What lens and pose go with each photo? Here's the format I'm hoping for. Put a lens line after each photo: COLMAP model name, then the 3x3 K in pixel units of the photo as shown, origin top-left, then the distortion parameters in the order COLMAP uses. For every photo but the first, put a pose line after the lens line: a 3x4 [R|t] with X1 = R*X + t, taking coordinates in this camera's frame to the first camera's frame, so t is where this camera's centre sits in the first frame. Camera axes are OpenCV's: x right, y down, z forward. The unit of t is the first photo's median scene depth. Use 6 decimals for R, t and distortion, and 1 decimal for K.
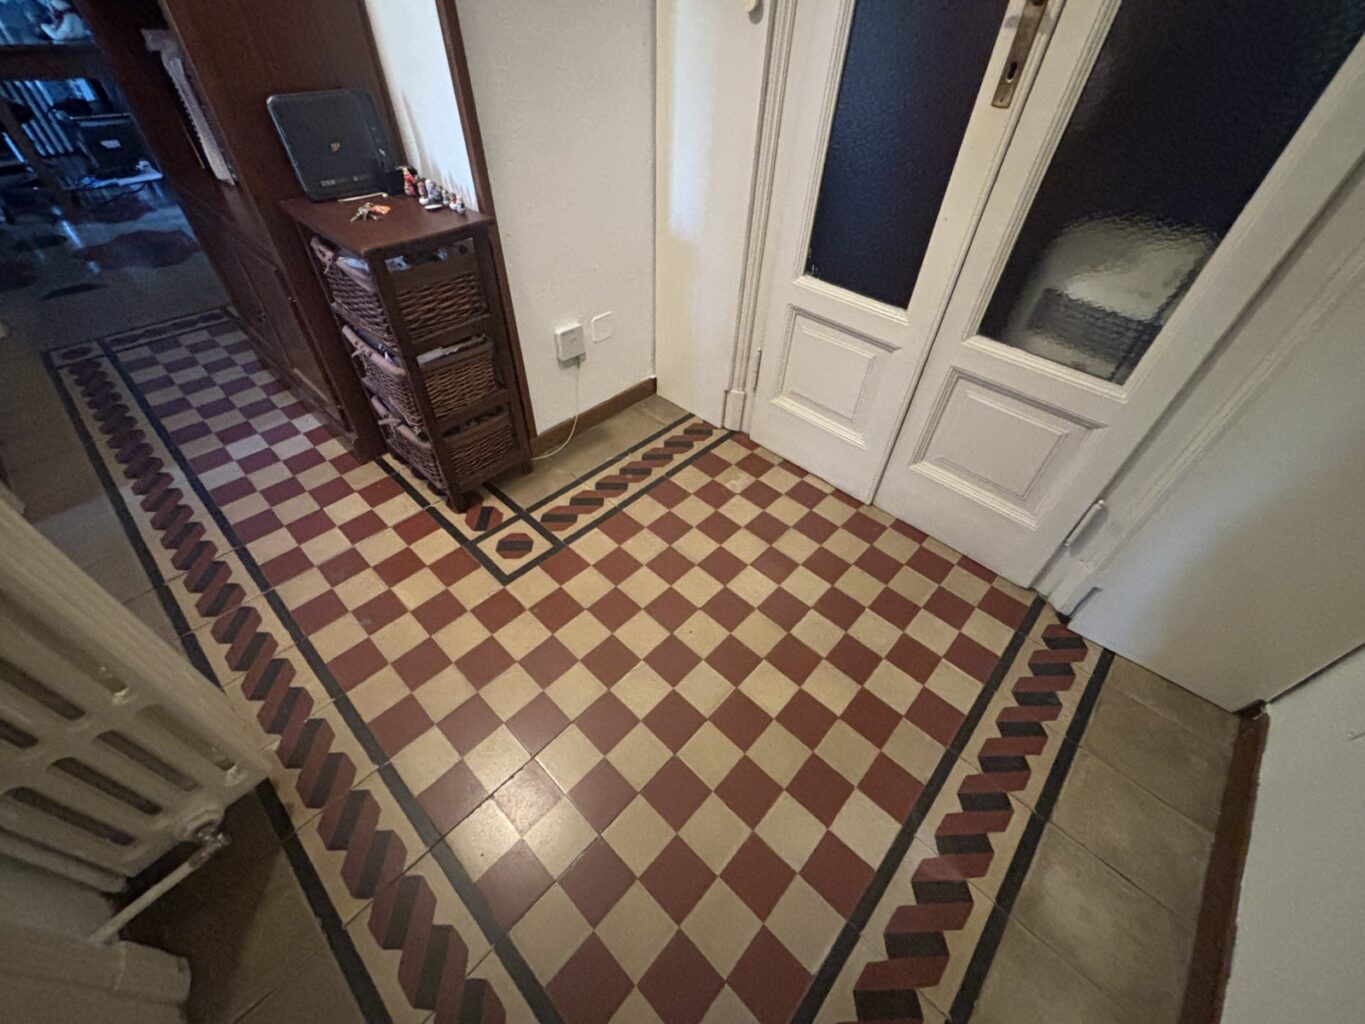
lens RADIAL K [[550.6, 0, 682.9], [0, 550.6, 510.5], [0, 0, 1]] dist [-0.000921, -0.000098]
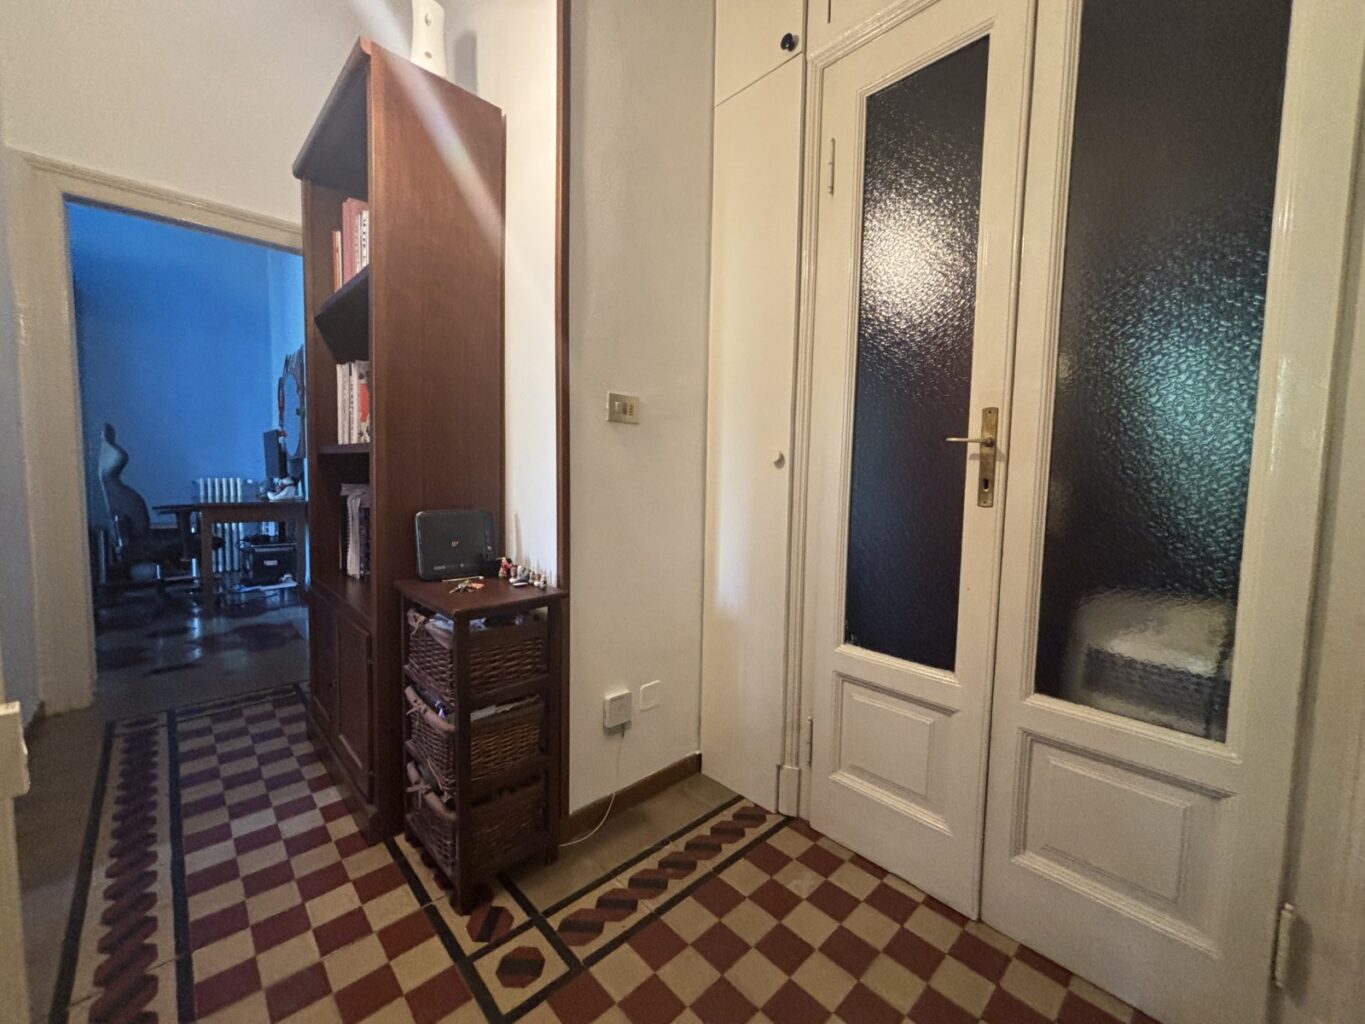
lens RADIAL K [[549.6, 0, 682.7], [0, 549.6, 506.8], [0, 0, 1]] dist [0.000440, -0.000157]
pose [[0.998037, -0.013810, -0.061082, -0.022874], [-0.029080, 0.761634, -0.647355, 0.065172], [0.055462, 0.647861, 0.759737, 0.008151]]
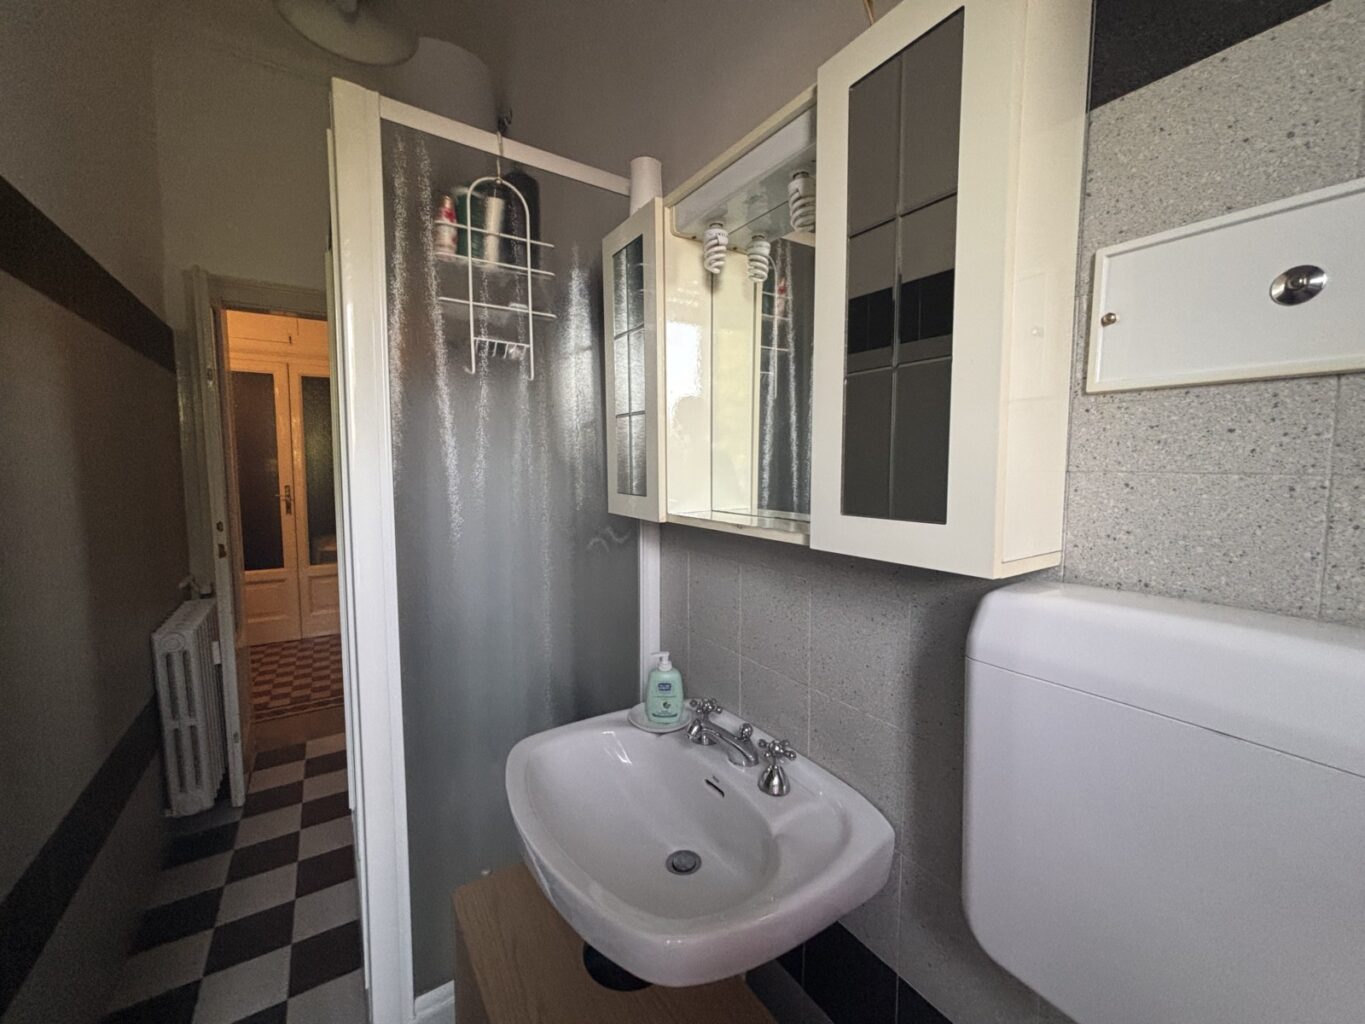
lens RADIAL K [[537.7, 0, 672.9], [0, 537.7, 505.7], [0, 0, 1]] dist [-0.008186, -0.000015]
pose [[0.246676, -0.111349, 0.962680, -1.776787], [0.683746, 0.723965, -0.091464, 1.076190], [-0.686762, 0.680791, 0.254719, -1.420102]]
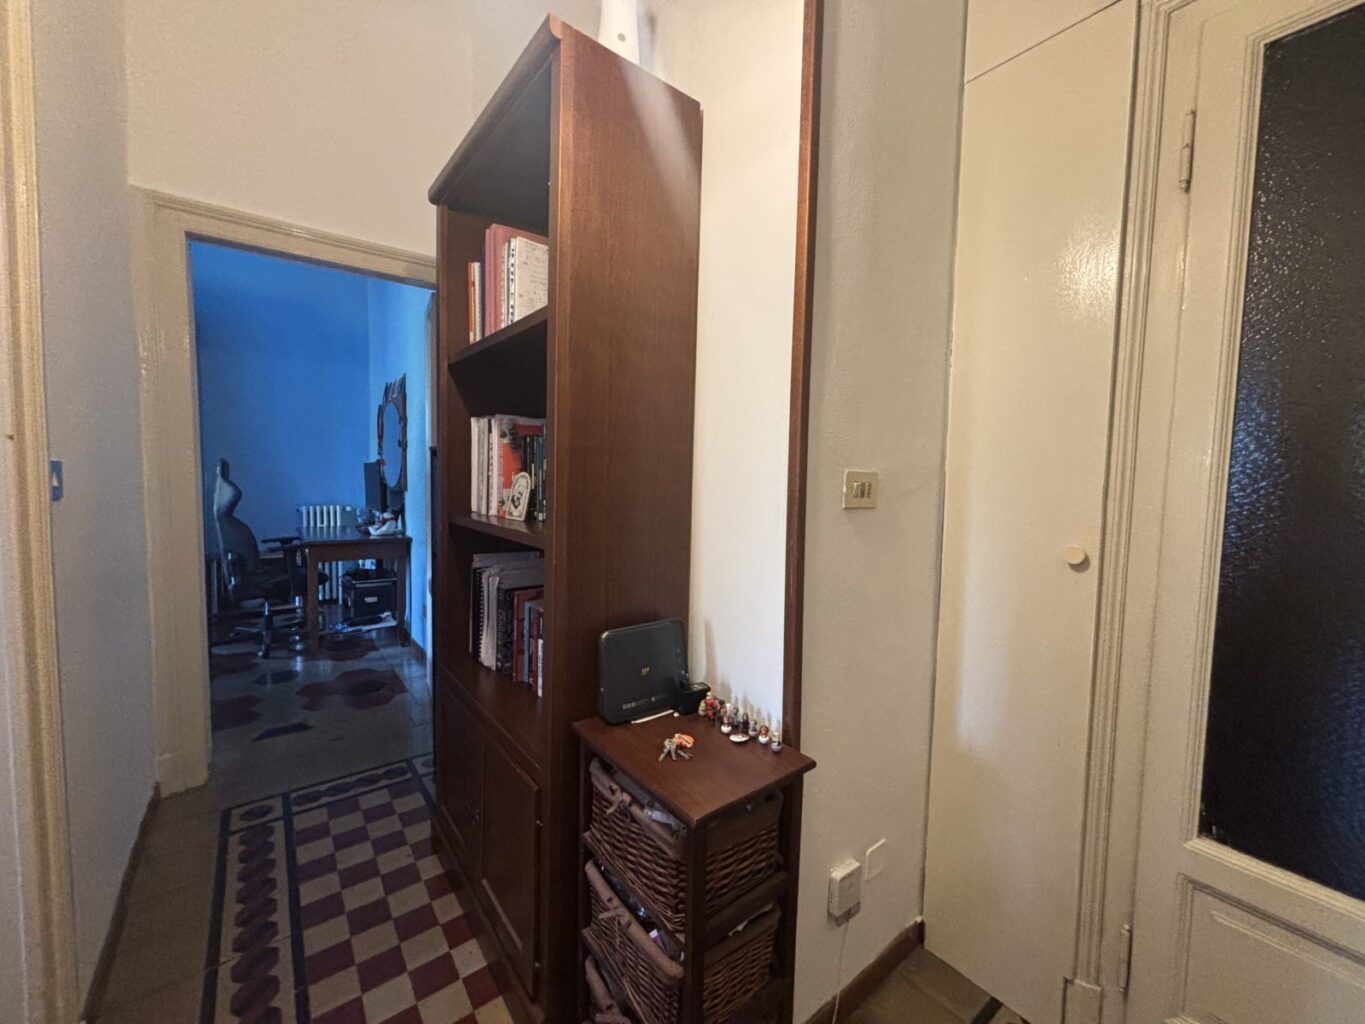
lens RADIAL K [[548.5, 0, 681.0], [0, 548.5, 508.6], [0, 0, 1]] dist [0.000389, 0.000153]
pose [[0.986451, -0.006138, -0.163941, -0.334996], [-0.102649, 0.756429, -0.645971, -0.213107], [0.127975, 0.654047, 0.745550, 0.081153]]
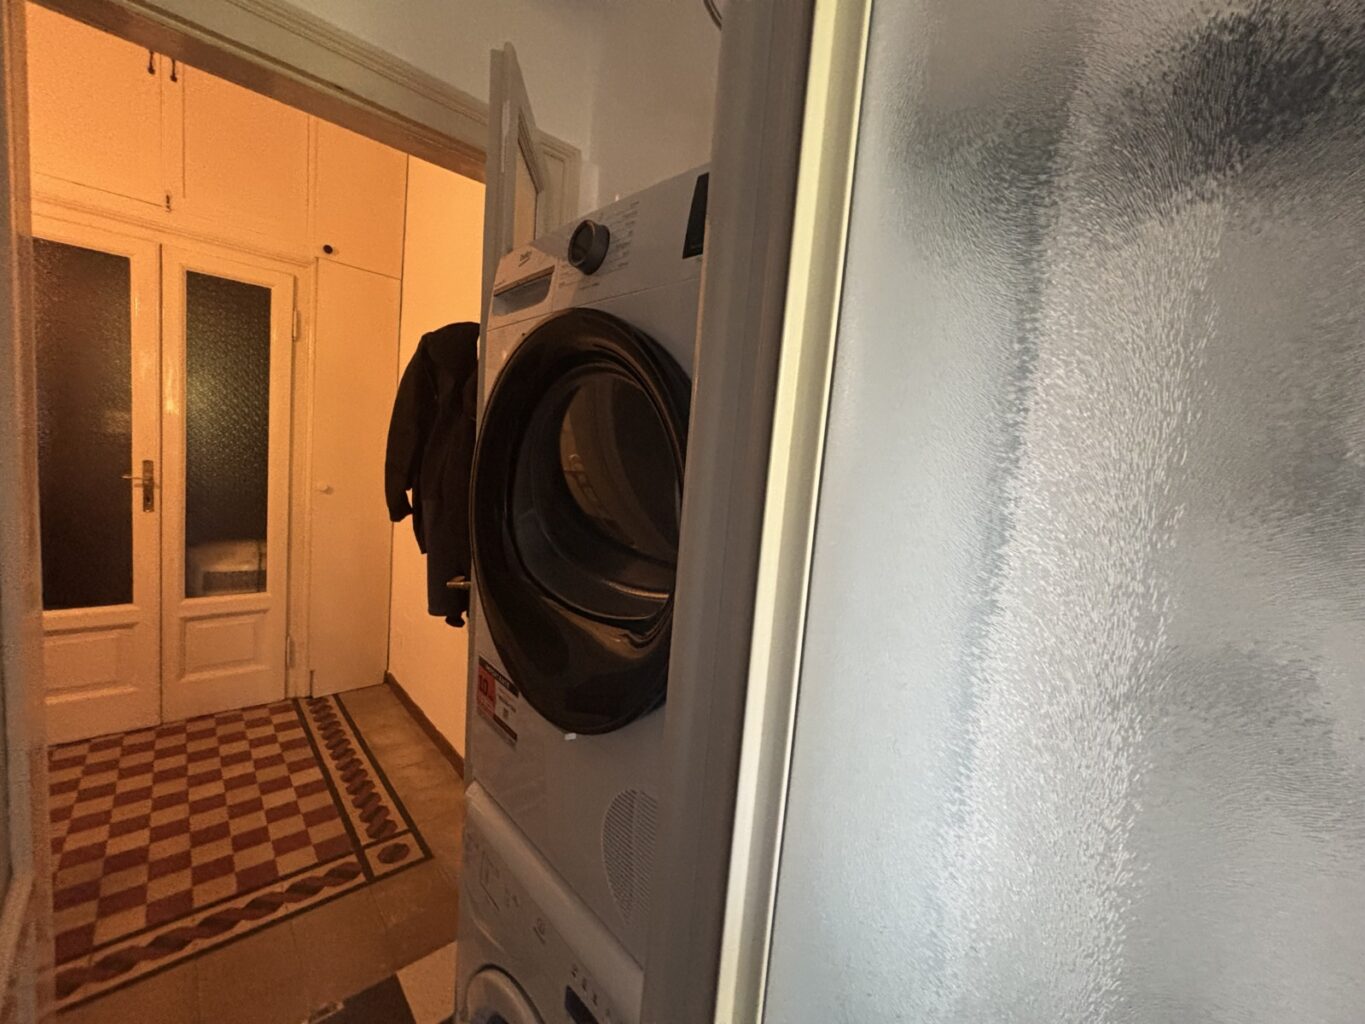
lens RADIAL K [[548.5, 0, 681.0], [0, 548.5, 508.6], [0, 0, 1]] dist [0.000389, 0.000153]
pose [[0.086345, -0.121999, 0.988767, -1.072389], [0.637145, 0.769739, 0.039335, 0.431575], [-0.765892, 0.626592, 0.144194, -0.764525]]
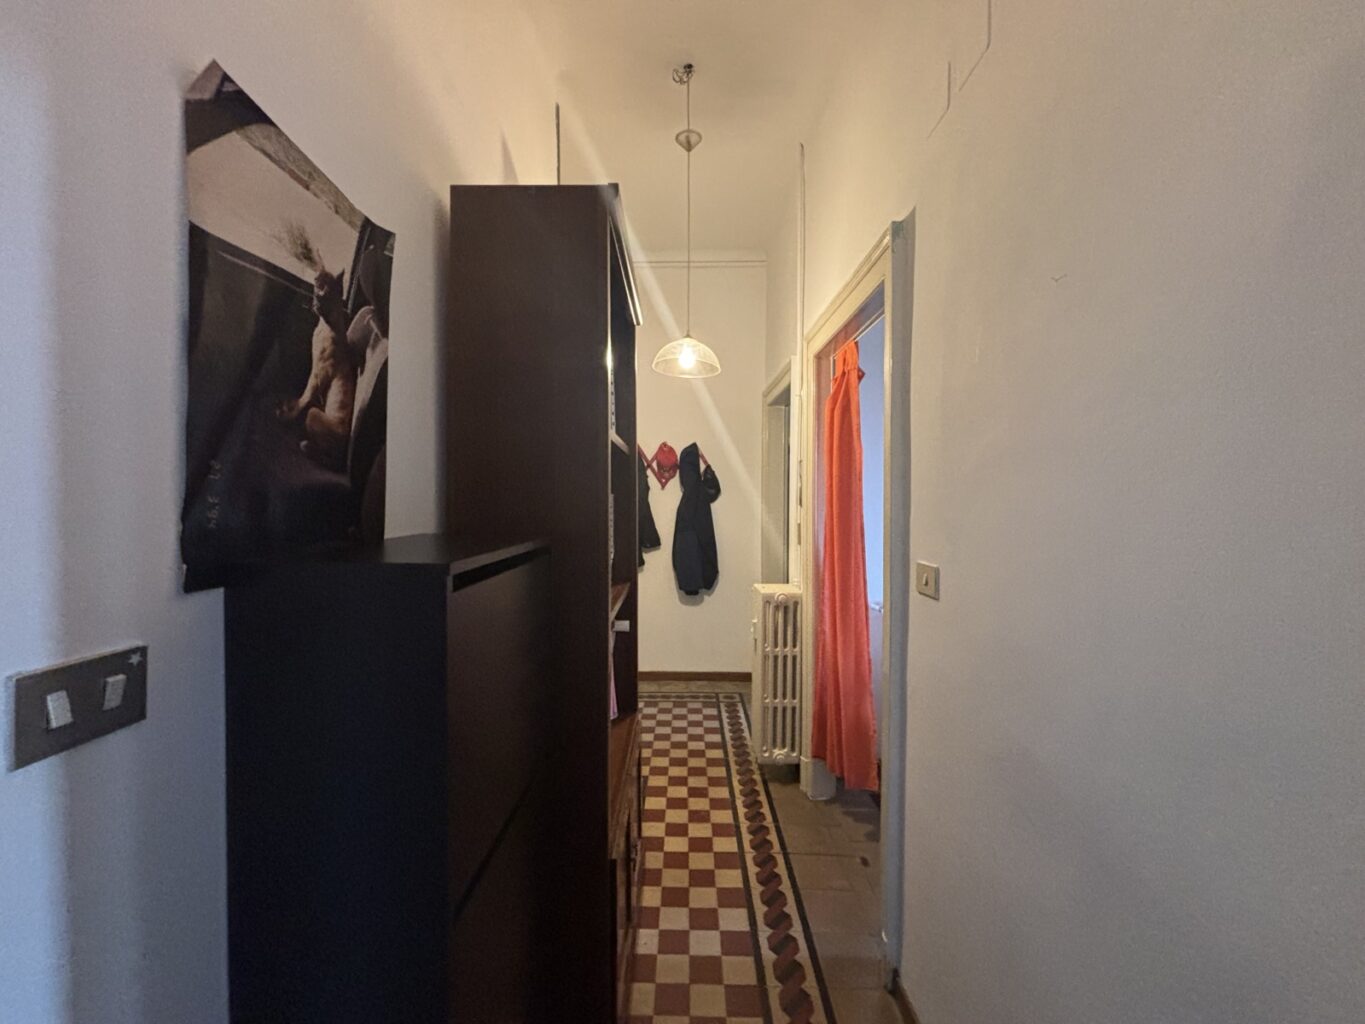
lens RADIAL K [[550.0, 0, 684.9], [0, 550.0, 508.6], [0, 0, 1]] dist [0.003354, 0.000479]
pose [[-0.680106, -0.061353, 0.730542, -1.727279], [0.479561, 0.716485, 0.506625, -1.432735], [-0.554505, 0.694899, -0.457864, 1.108715]]
